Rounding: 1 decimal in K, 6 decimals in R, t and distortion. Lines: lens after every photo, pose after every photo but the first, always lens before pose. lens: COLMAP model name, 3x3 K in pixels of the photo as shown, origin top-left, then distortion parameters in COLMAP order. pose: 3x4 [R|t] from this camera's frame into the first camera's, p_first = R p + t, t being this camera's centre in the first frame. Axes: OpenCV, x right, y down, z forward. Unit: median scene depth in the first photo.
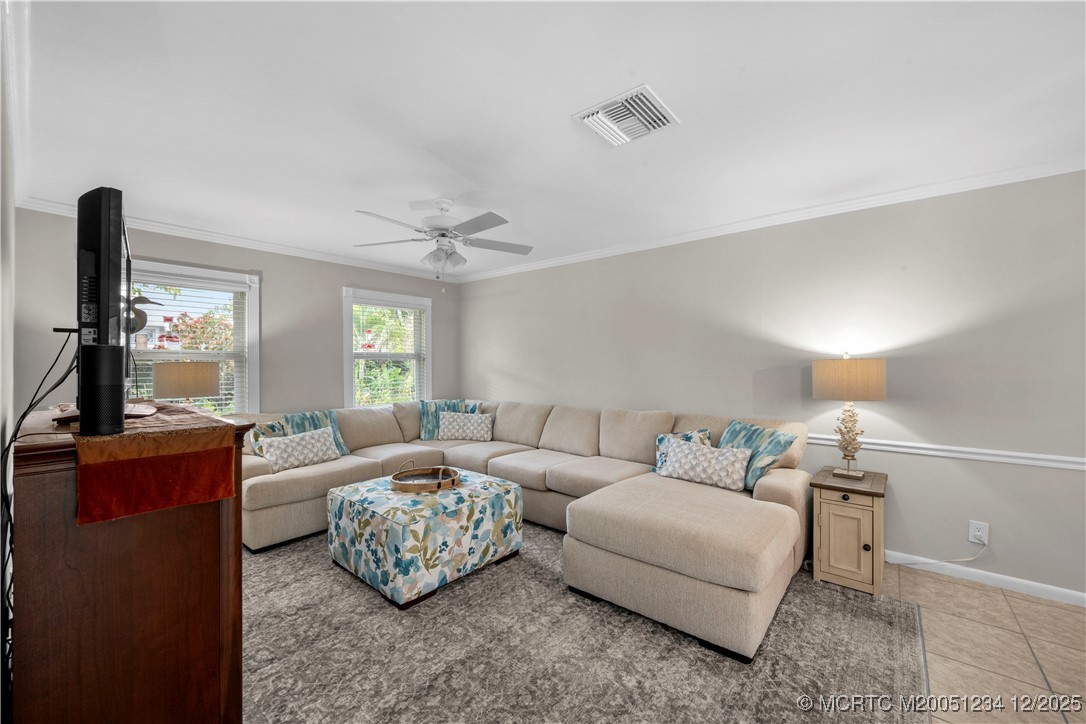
lens RADIAL K [[429.3, 0, 541.6], [0, 429.3, 362.4], [0, 0, 1]] dist [0.001263, 0.000040]
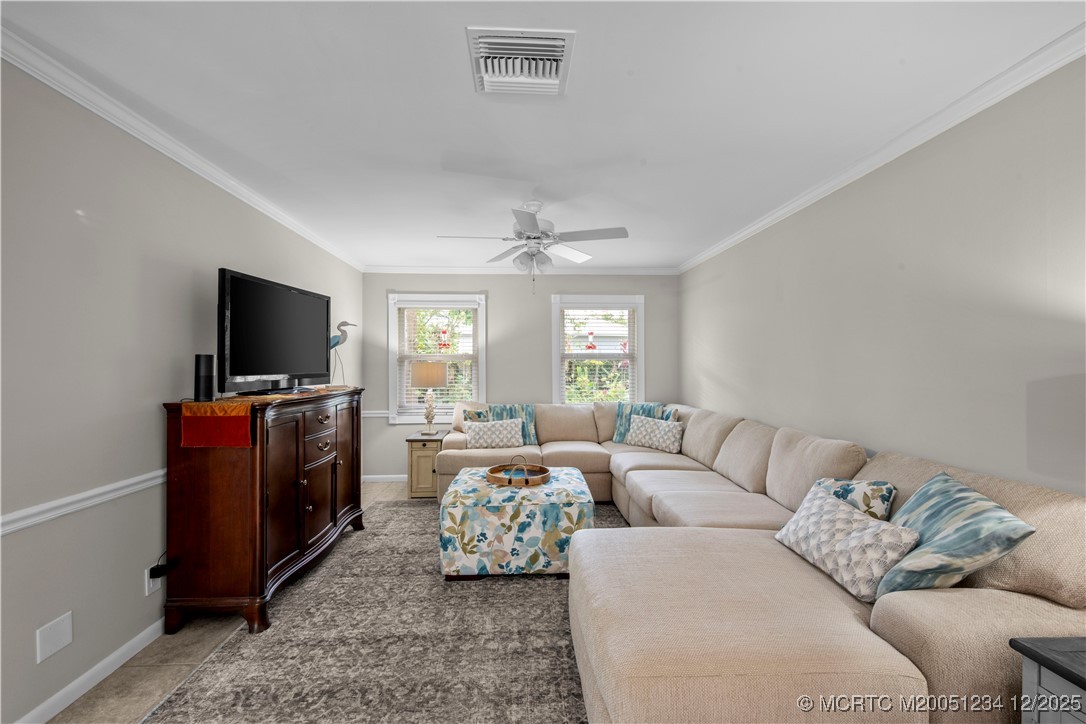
lens RADIAL K [[446.0, 0, 544.1], [0, 446.0, 361.5], [0, 0, 1]] dist [-0.001940, -0.000475]
pose [[0.680478, -0.000606, -0.732768, 0.629517], [-0.000493, 0.999999, -0.001285, -0.002172], [0.732768, 0.001236, 0.680478, 0.338385]]
